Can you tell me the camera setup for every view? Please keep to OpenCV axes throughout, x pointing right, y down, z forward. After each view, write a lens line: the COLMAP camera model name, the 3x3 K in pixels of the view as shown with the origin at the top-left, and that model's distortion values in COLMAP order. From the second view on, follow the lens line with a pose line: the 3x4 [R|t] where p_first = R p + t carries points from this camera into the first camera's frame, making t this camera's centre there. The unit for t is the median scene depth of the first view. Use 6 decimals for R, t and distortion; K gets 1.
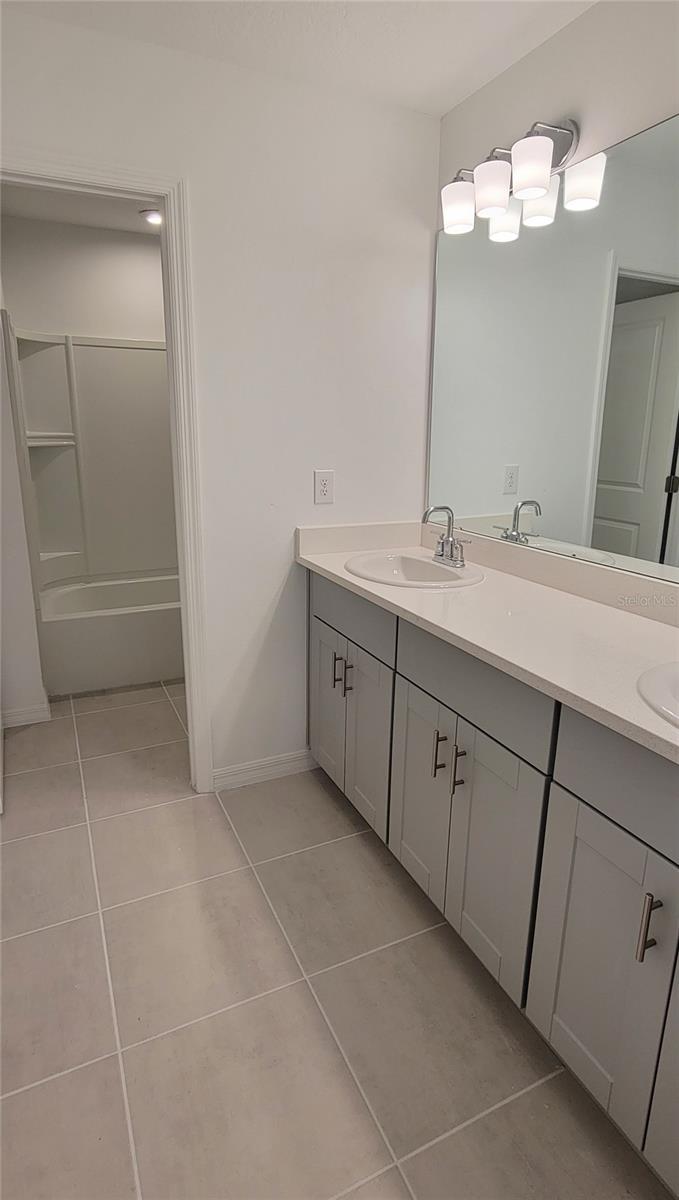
lens RADIAL K [[618.7, 0, 339.9], [0, 618.7, 580.4], [0, 0, 1]] dist [0.002376, -0.000417]
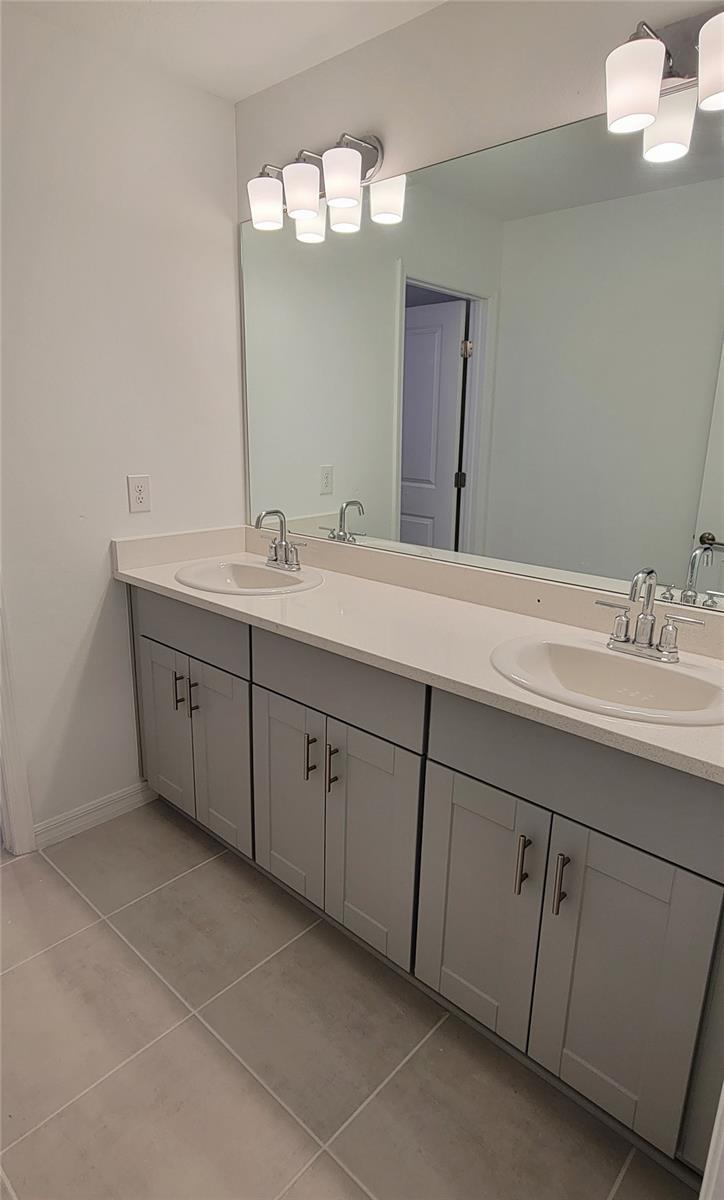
lens RADIAL K [[659.3, 0, 362.0], [0, 659.3, 600.0], [0, 0, 1]] dist [-0.001566, 0.000284]
pose [[0.926540, -0.090372, 0.365181, -0.100645], [0.081361, 0.995881, 0.040024, -0.008299], [-0.367293, -0.007372, 0.930076, -0.026313]]
